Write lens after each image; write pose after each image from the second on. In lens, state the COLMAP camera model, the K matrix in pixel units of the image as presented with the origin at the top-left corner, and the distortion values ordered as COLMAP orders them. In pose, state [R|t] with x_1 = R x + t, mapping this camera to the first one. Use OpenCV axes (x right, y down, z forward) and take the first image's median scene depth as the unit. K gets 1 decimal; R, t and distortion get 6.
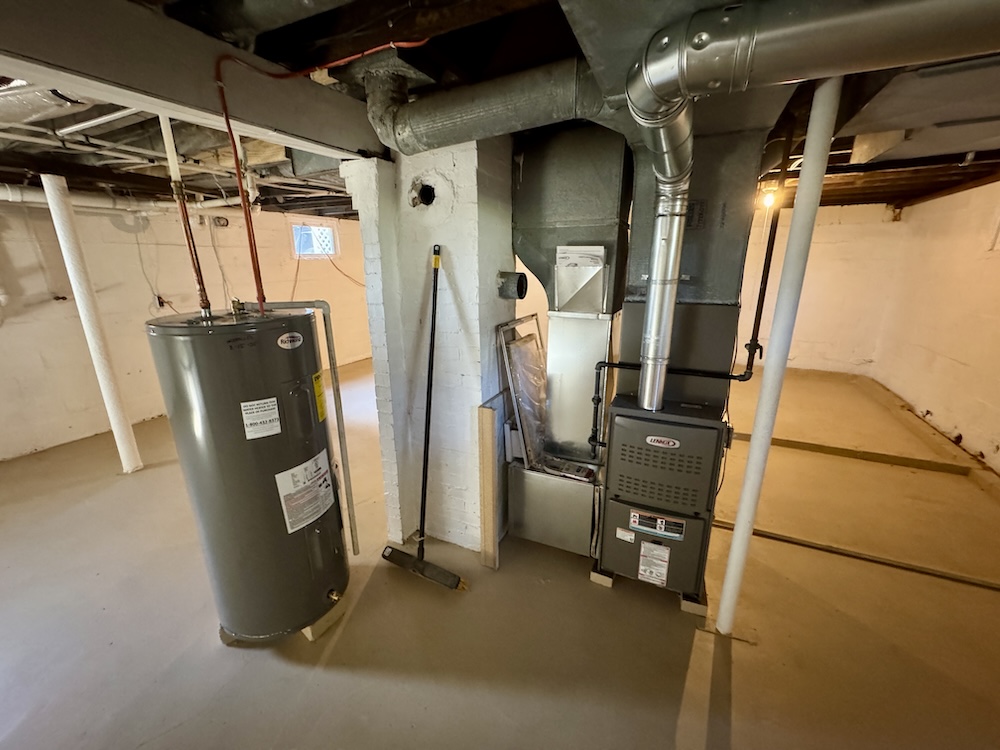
lens RADIAL K [[399.3, 0, 500.0], [0, 399.3, 375.0], [0, 0, 1]] dist [0.001436, -0.000072]
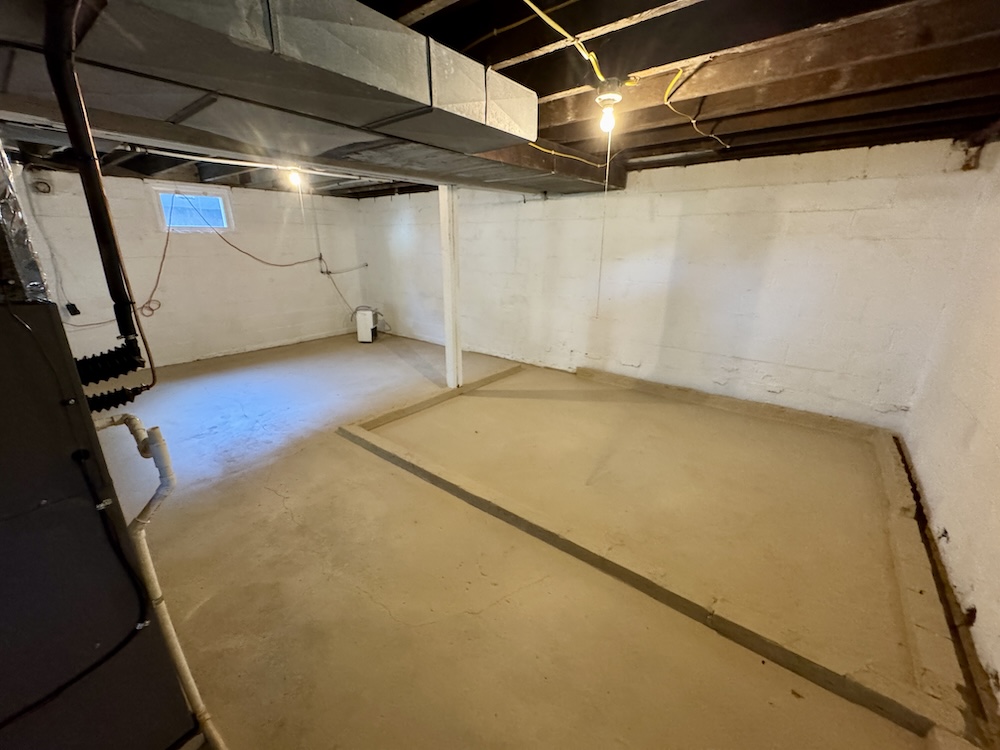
lens RADIAL K [[399.3, 0, 500.0], [0, 399.3, 375.0], [0, 0, 1]] dist [0.001436, -0.000072]
pose [[0.977862, 0.076767, -0.194661, 0.450420], [-0.069016, 0.996540, 0.046302, -0.073576], [0.197542, -0.031842, 0.979777, 0.292568]]
